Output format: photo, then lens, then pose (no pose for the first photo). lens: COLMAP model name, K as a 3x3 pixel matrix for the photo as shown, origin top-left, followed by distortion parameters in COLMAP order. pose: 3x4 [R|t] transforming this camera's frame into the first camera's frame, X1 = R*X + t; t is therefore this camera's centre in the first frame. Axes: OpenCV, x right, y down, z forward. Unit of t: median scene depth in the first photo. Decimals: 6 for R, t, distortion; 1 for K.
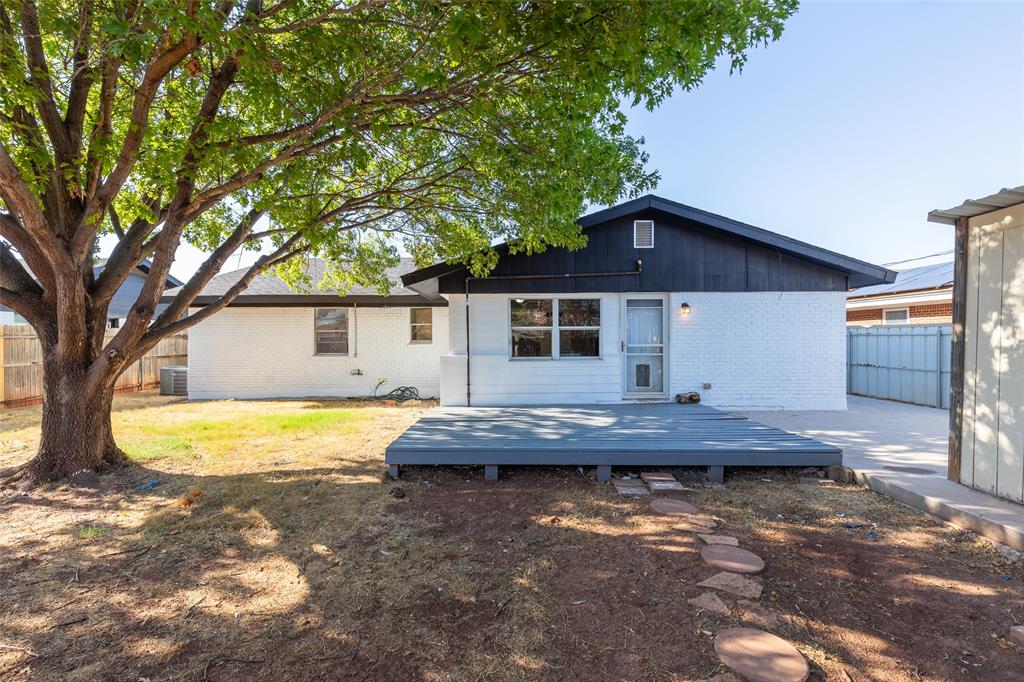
lens RADIAL K [[469.5, 0, 505.7], [0, 469.5, 342.3], [0, 0, 1]] dist [0.003445, 0.000094]
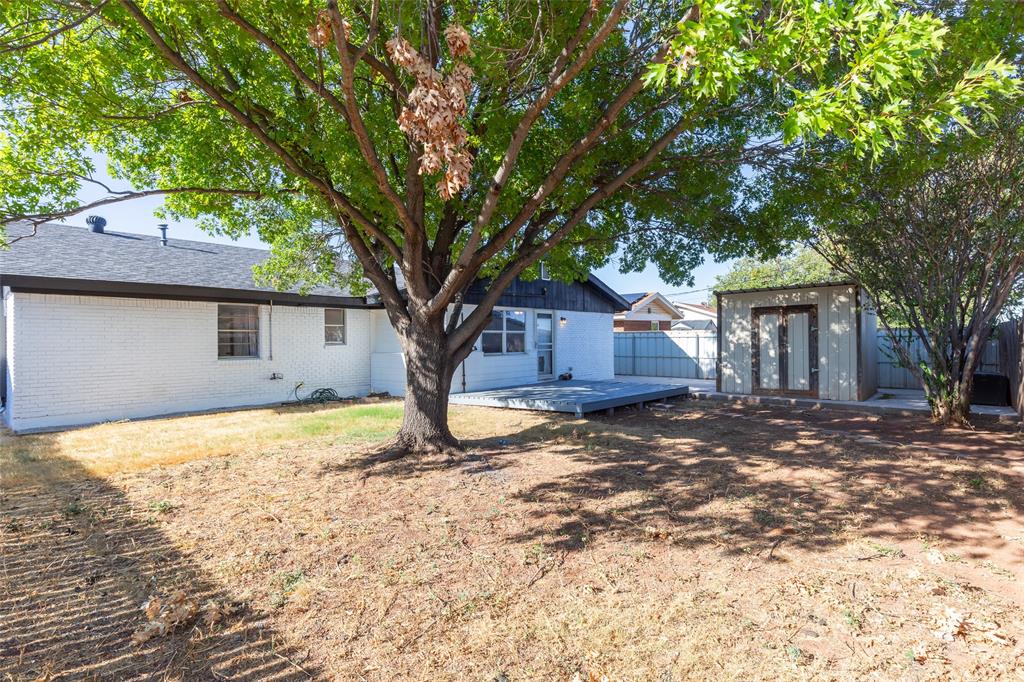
lens RADIAL K [[494.9, 0, 513.0], [0, 494.9, 341.7], [0, 0, 1]] dist [-0.001180, -0.000188]
pose [[0.652029, -0.000801, 0.758194, -0.998269], [0.009467, 0.999930, -0.007084, 0.010079], [-0.758135, 0.011797, 0.651991, 0.029525]]
